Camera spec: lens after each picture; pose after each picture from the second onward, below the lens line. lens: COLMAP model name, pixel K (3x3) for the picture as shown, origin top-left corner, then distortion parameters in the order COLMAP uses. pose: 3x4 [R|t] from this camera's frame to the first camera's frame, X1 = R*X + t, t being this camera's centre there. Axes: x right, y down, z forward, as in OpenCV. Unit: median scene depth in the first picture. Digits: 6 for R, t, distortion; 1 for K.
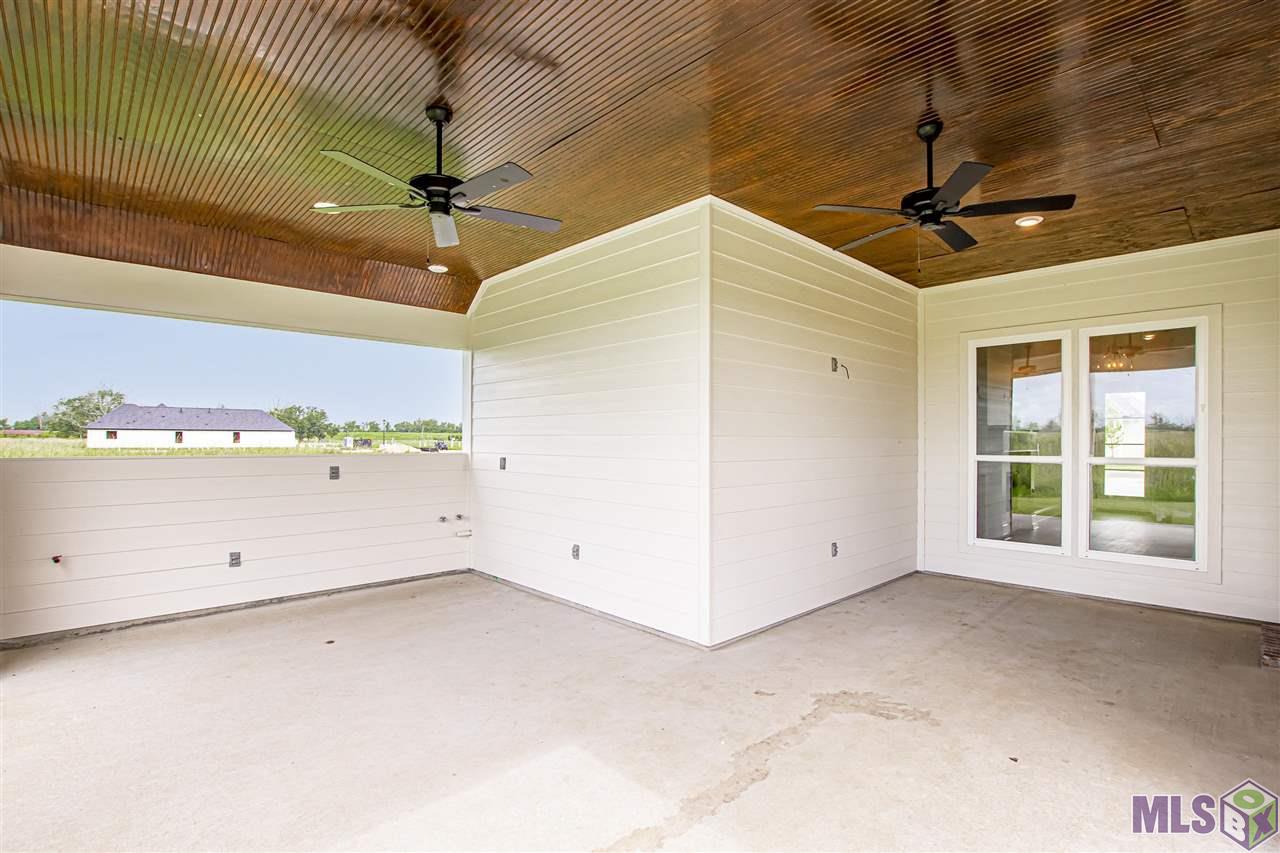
lens RADIAL K [[599.7, 0, 641.1], [0, 599.7, 439.1], [0, 0, 1]] dist [-0.028975, 0.000303]
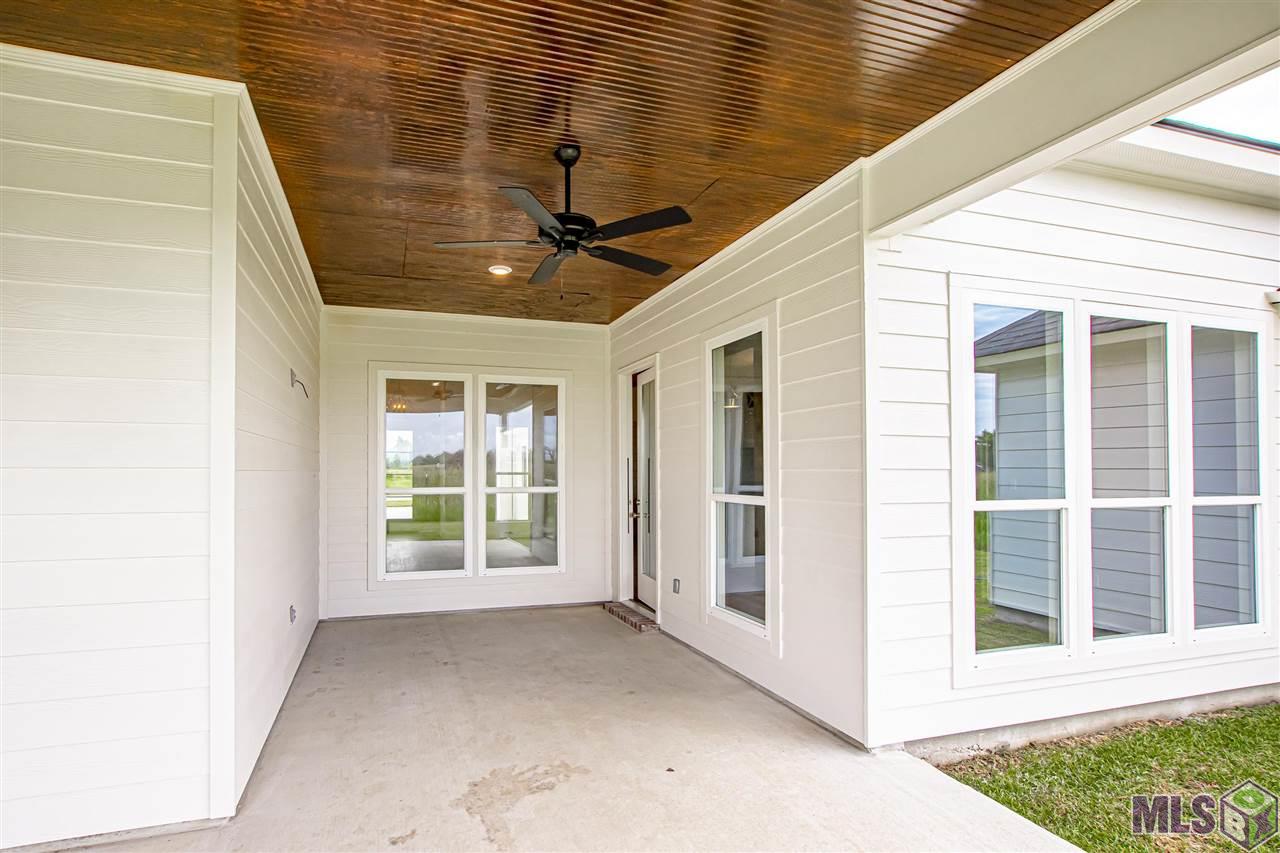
lens RADIAL K [[599.7, 0, 640.0], [0, 599.7, 464.9], [0, 0, 1]] dist [-0.002588, 0.000083]
pose [[0.454912, 0.006346, 0.890514, -0.173818], [0.001677, 0.999967, -0.007983, -0.004430], [-0.890535, 0.005125, 0.454886, 0.248012]]
